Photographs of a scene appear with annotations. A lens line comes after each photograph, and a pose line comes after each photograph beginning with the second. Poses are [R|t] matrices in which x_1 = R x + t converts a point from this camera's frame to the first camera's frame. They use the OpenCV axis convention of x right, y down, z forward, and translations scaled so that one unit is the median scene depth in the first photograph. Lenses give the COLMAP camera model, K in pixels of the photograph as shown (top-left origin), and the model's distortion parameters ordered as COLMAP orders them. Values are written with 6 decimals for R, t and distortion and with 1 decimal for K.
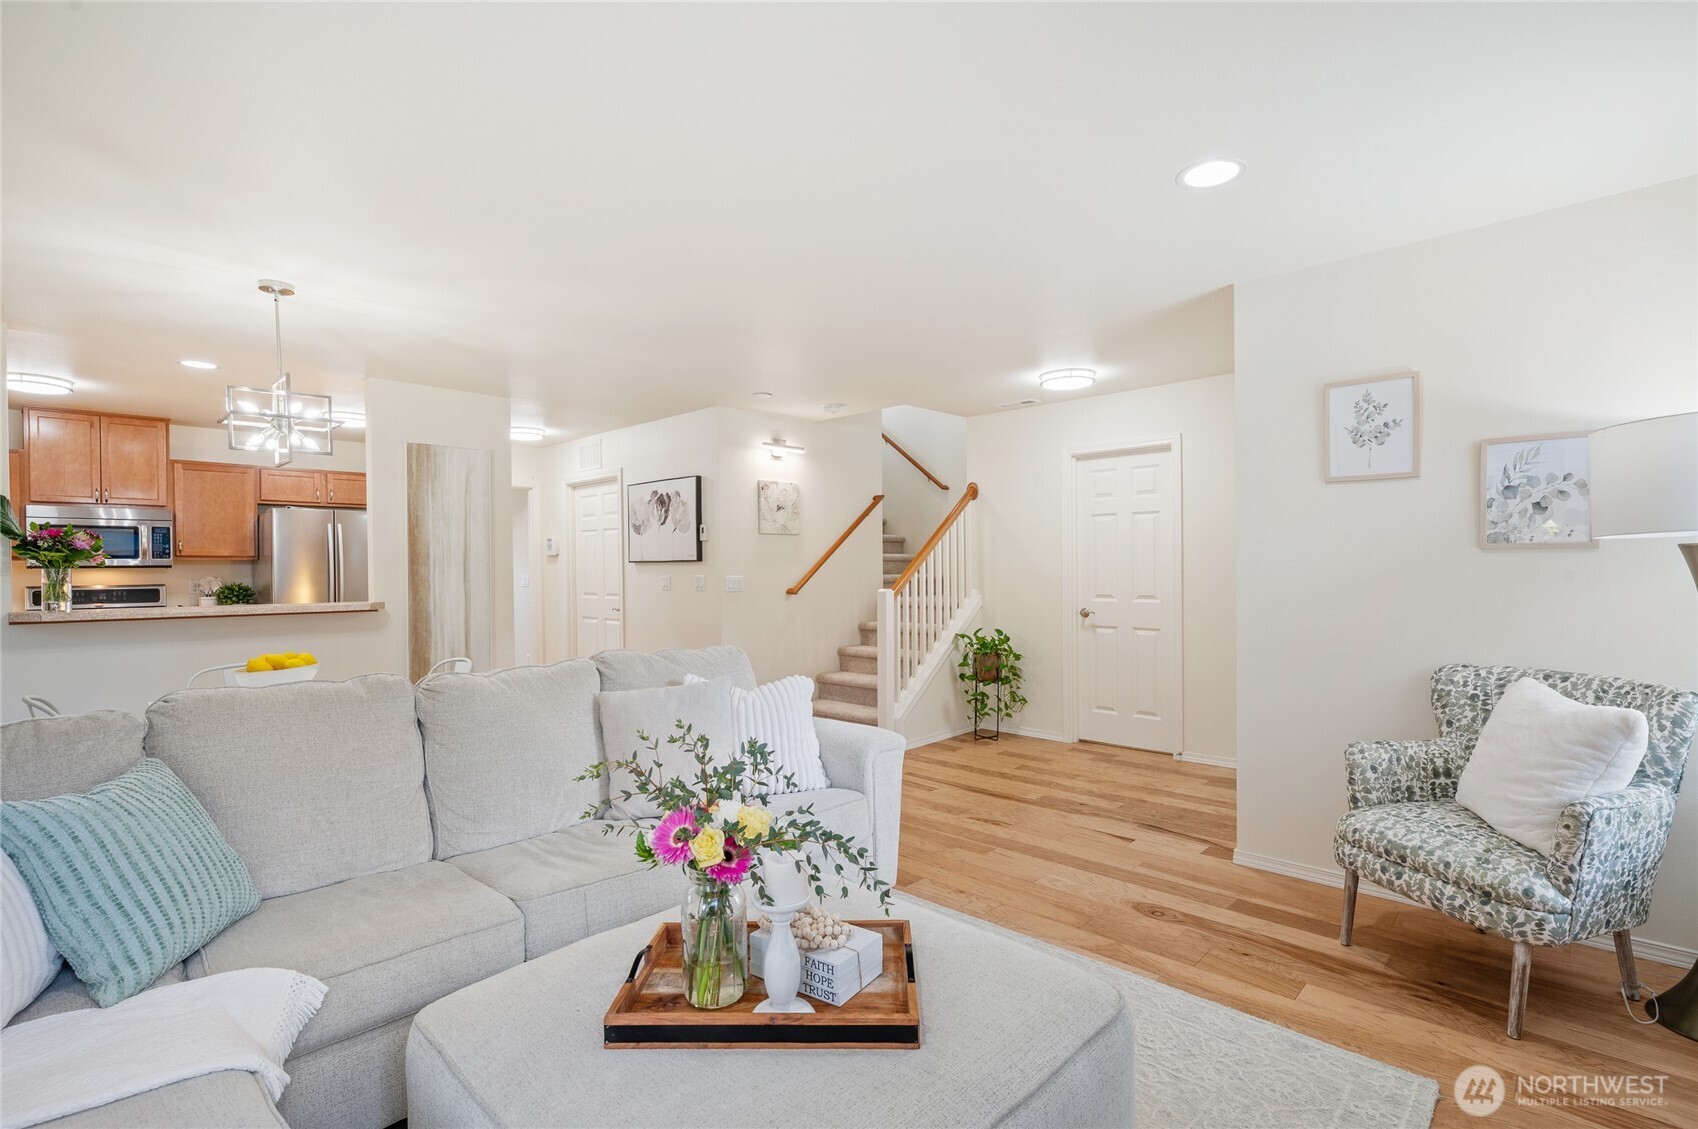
lens RADIAL K [[815.5, 0, 848.4], [0, 815.5, 579.2], [0, 0, 1]] dist [0.000000, -0.000019]
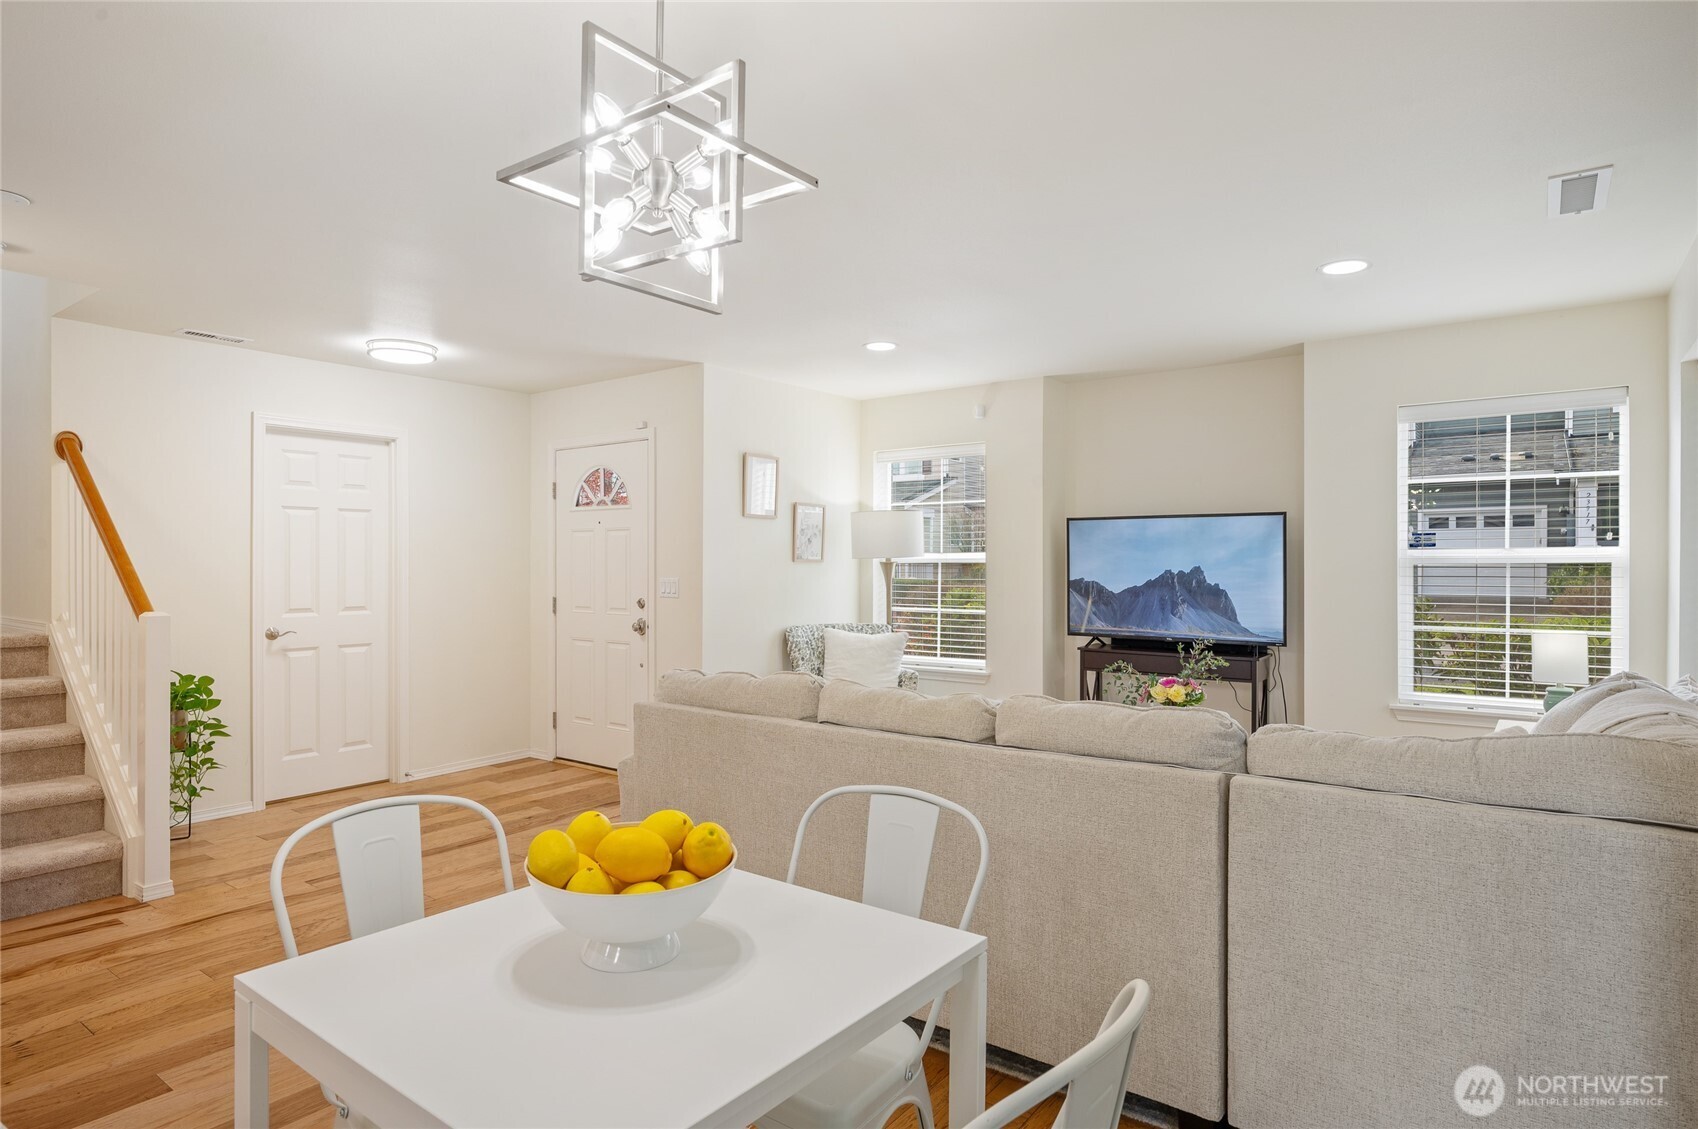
lens RADIAL K [[932.2, 0, 849.0], [0, 932.2, 564.5], [0, 0, 1]] dist [0.000877, 0.000466]
pose [[-0.117269, 0.004521, 0.993090, -0.720344], [0.014850, 0.999886, -0.002798, -0.015707], [-0.992989, 0.014419, -0.117323, 0.616774]]
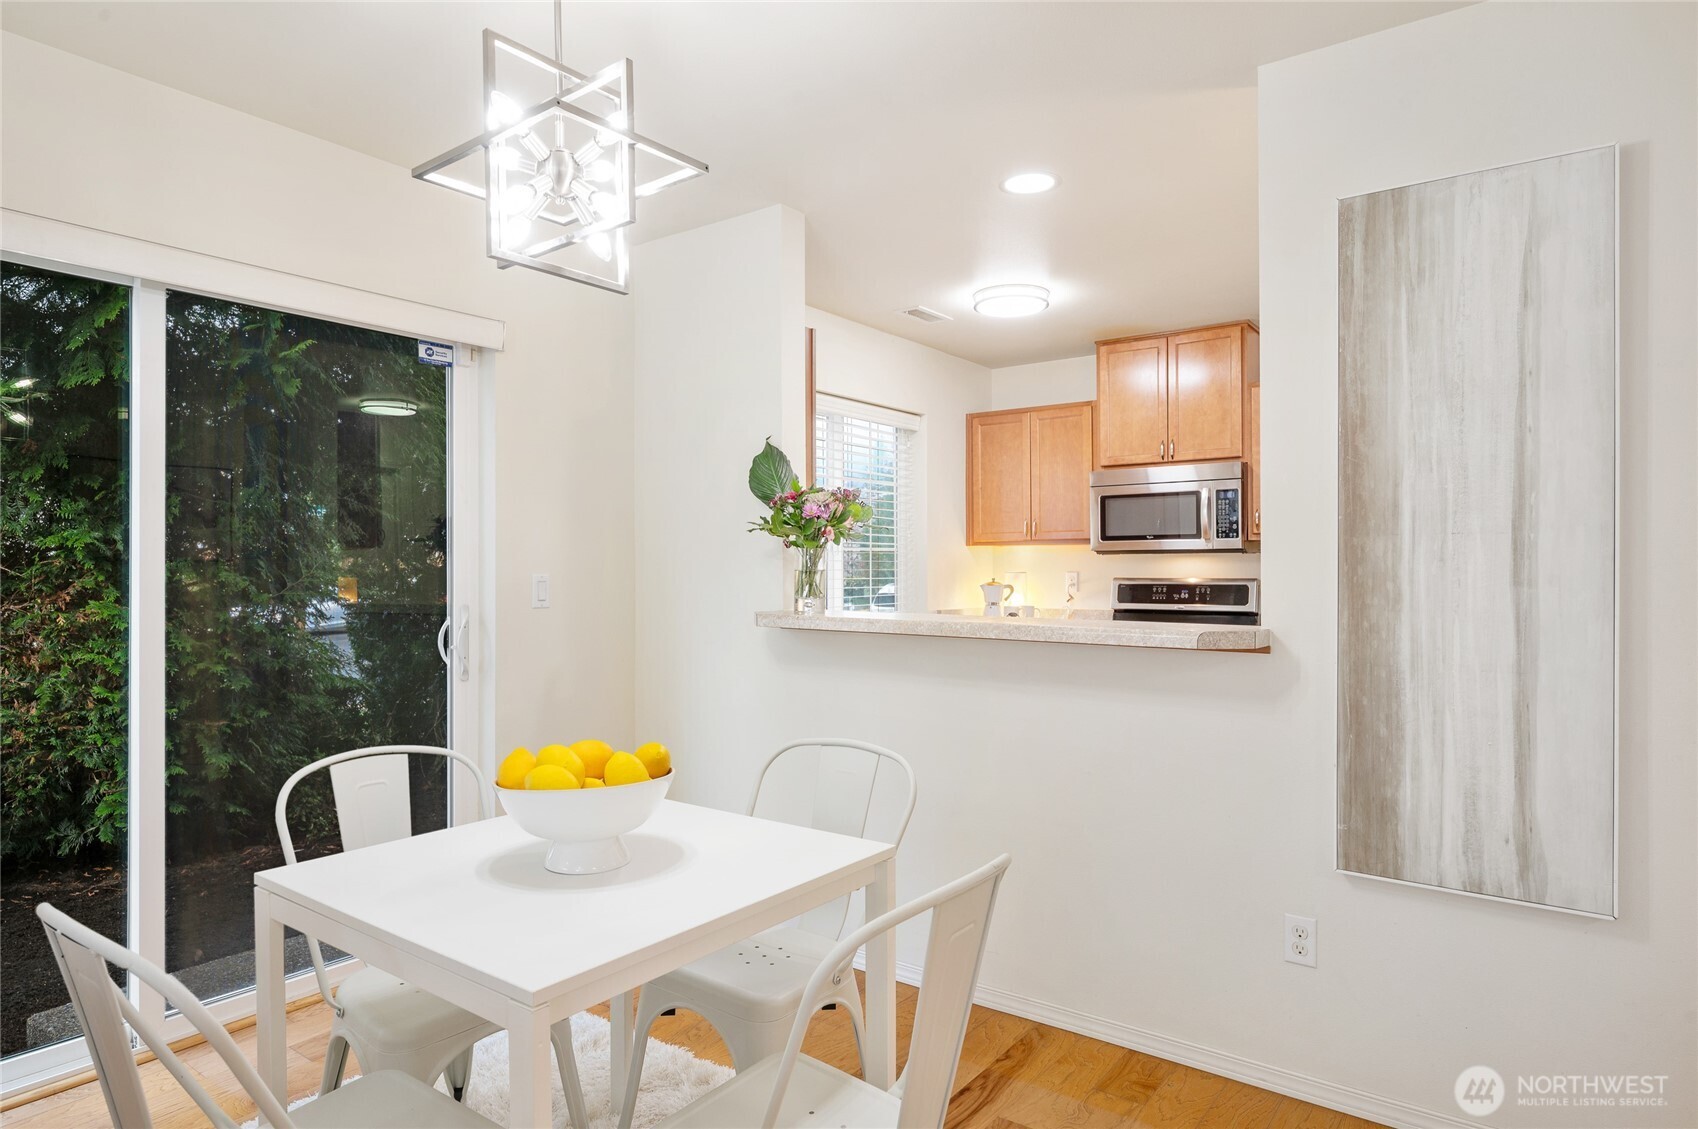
lens RADIAL K [[984.3, 0, 849.0], [0, 984.3, 564.5], [0, 0, 1]] dist [0.000194, 0.000101]
pose [[0.131425, 0.002260, -0.991324, -0.125405], [-0.012059, 0.999927, 0.000681, -0.001623], [0.991253, 0.011864, 0.131442, 0.697647]]
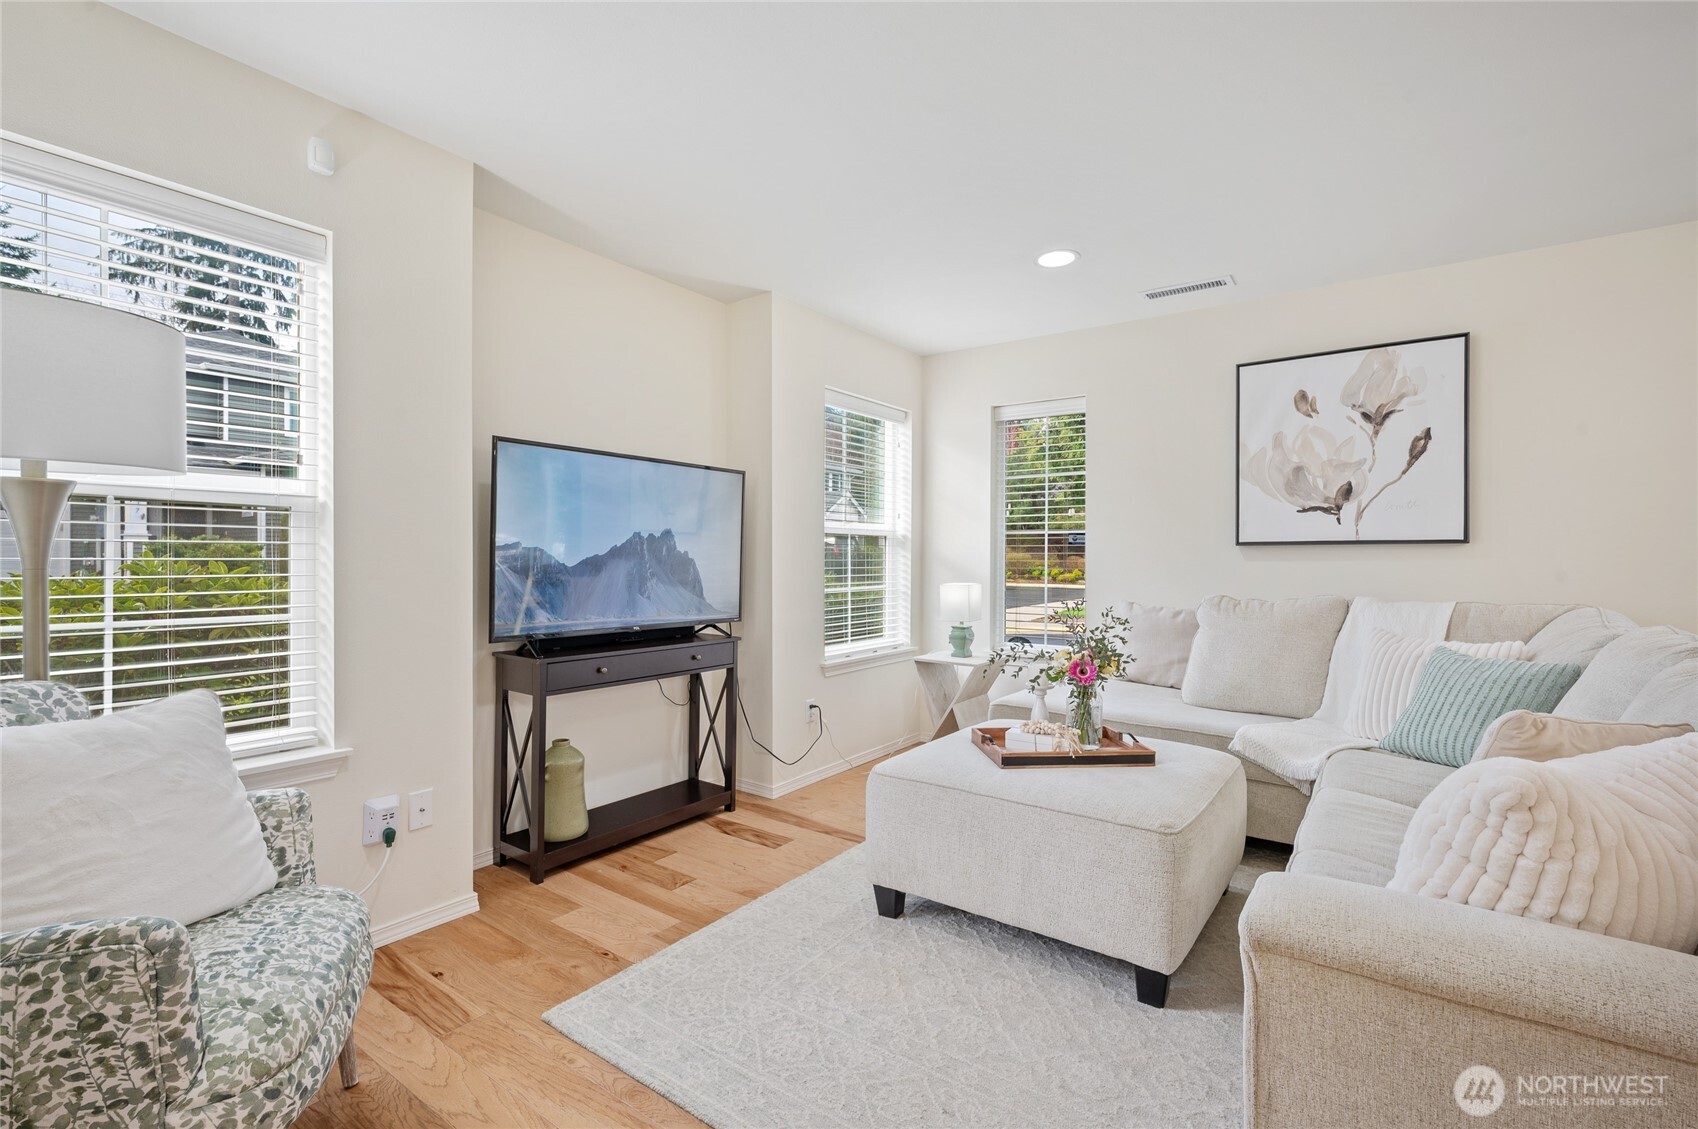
lens RADIAL K [[750.6, 0, 858.0], [0, 750.6, 570.5], [0, 0, 1]] dist [0.000002, 0.000424]
pose [[-0.989165, 0.009116, -0.146527, 0.173888], [0.005339, 0.999644, 0.026149, 0.008174], [0.146713, 0.025083, -0.988861, 0.763362]]
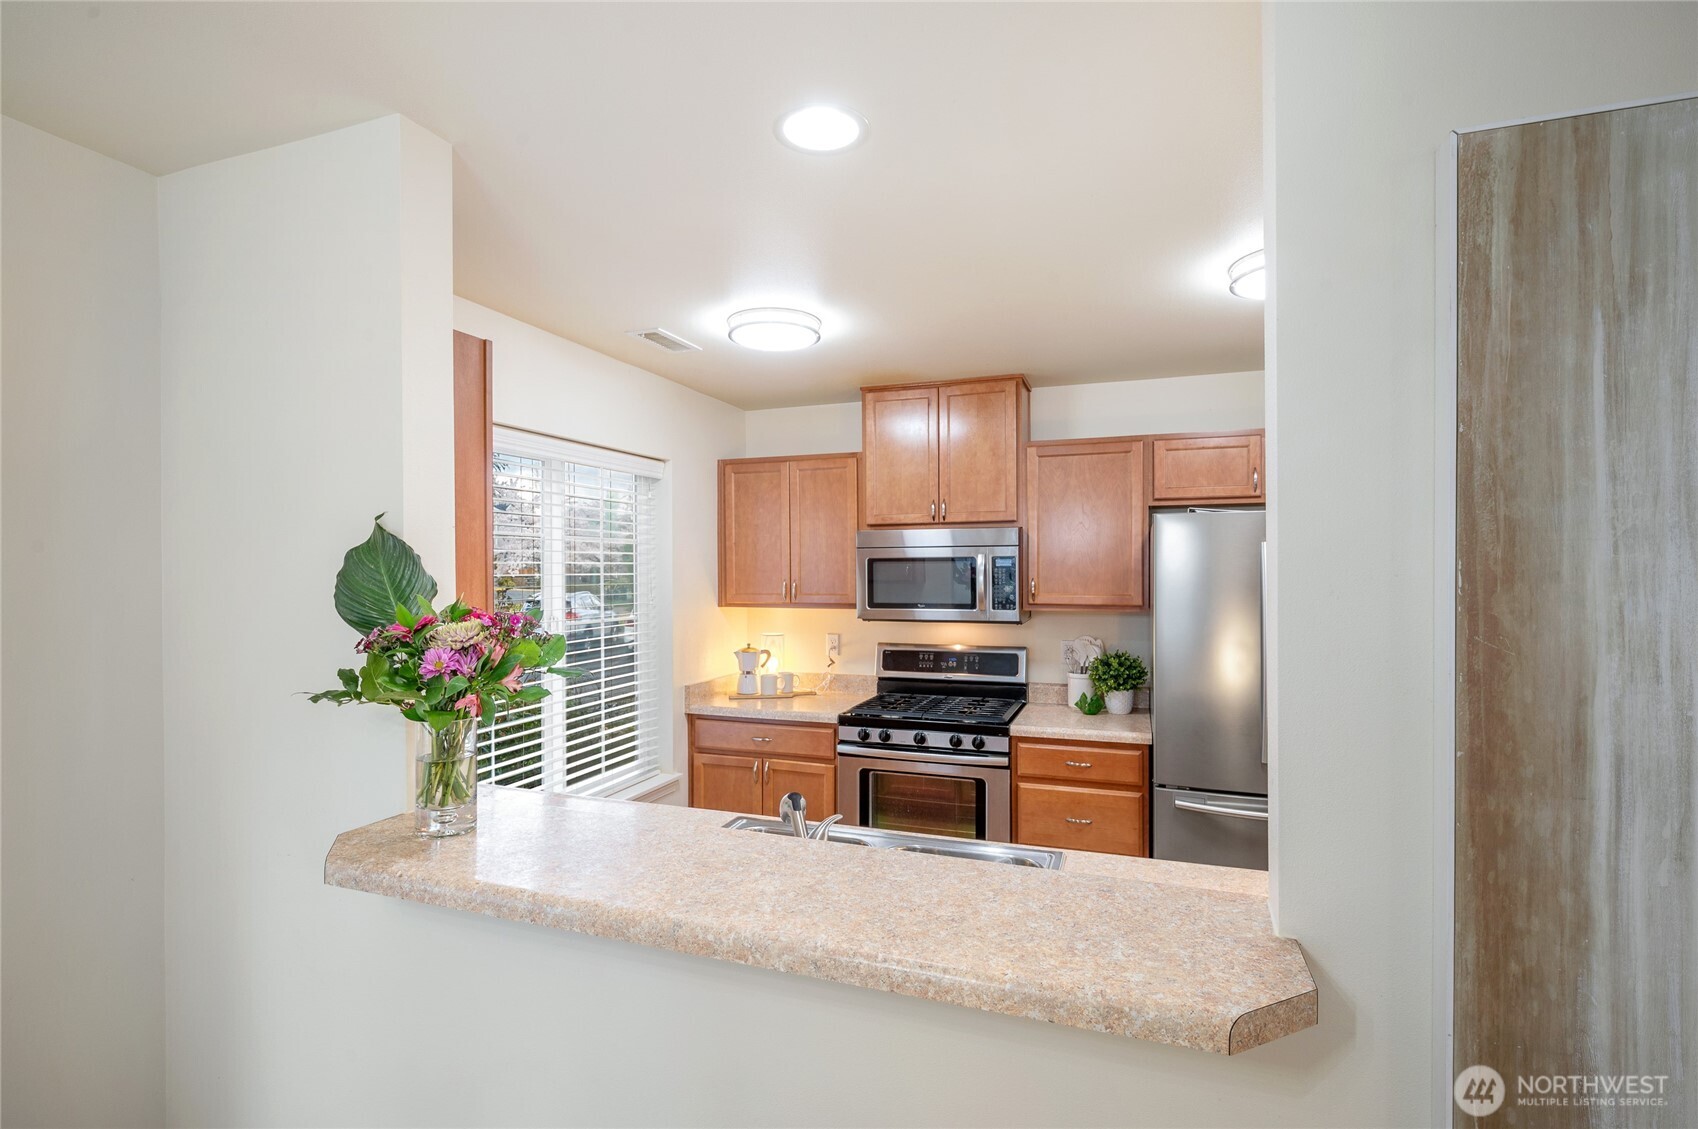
lens RADIAL K [[797.9, 0, 852.2], [0, 797.9, 569.5], [0, 0, 1]] dist [-0.000948, 0.000075]
pose [[0.407830, 0.007122, -0.913030, -0.412901], [-0.010871, 0.999937, 0.002944, -0.064257], [0.912993, 0.008725, 0.407881, 0.767791]]
